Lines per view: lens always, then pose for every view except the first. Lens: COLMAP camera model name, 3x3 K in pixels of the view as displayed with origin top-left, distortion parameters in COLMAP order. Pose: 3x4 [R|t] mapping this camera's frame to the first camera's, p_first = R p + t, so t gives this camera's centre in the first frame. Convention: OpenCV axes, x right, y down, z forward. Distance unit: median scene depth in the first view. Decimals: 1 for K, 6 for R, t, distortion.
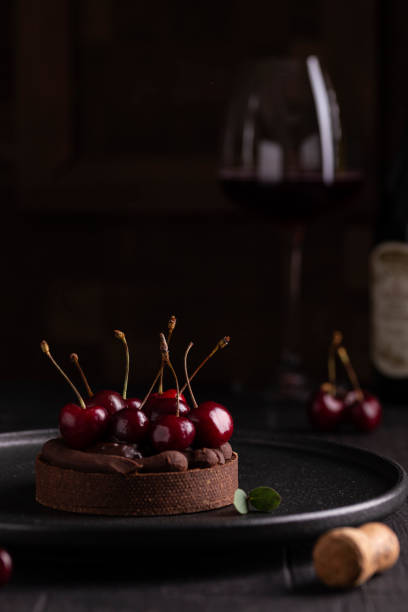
lens RADIAL K [[2077.9, 0, 204.4], [0, 2077.9, 305.4], [0, 0, 1]] dist [-0.096870, 0.000000]
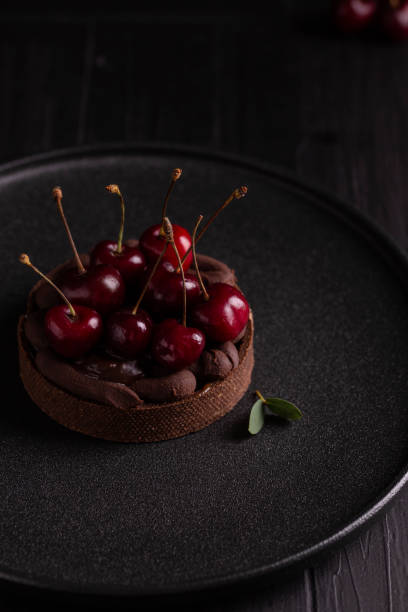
lens RADIAL K [[2077.9, 0, 204.5], [0, 2077.9, 306.6], [0, 0, 1]] dist [-0.096870, 0.000000]
pose [[0.999857, 0.005167, 0.016080, -0.018576], [-0.014178, 0.774162, 0.632829, -0.492123], [-0.009179, -0.632967, 0.774125, 0.350378]]
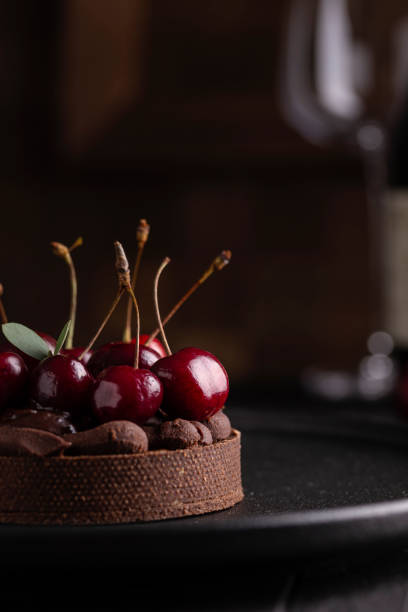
lens RADIAL K [[2077.9, 0, 203.7], [0, 2077.9, 304.9], [0, 0, 1]] dist [-0.096870, 0.000000]
pose [[0.995491, -0.007888, -0.094531, 0.067579], [0.004374, 0.999294, -0.037323, 0.058163], [0.094758, 0.036741, 0.994822, 0.378786]]
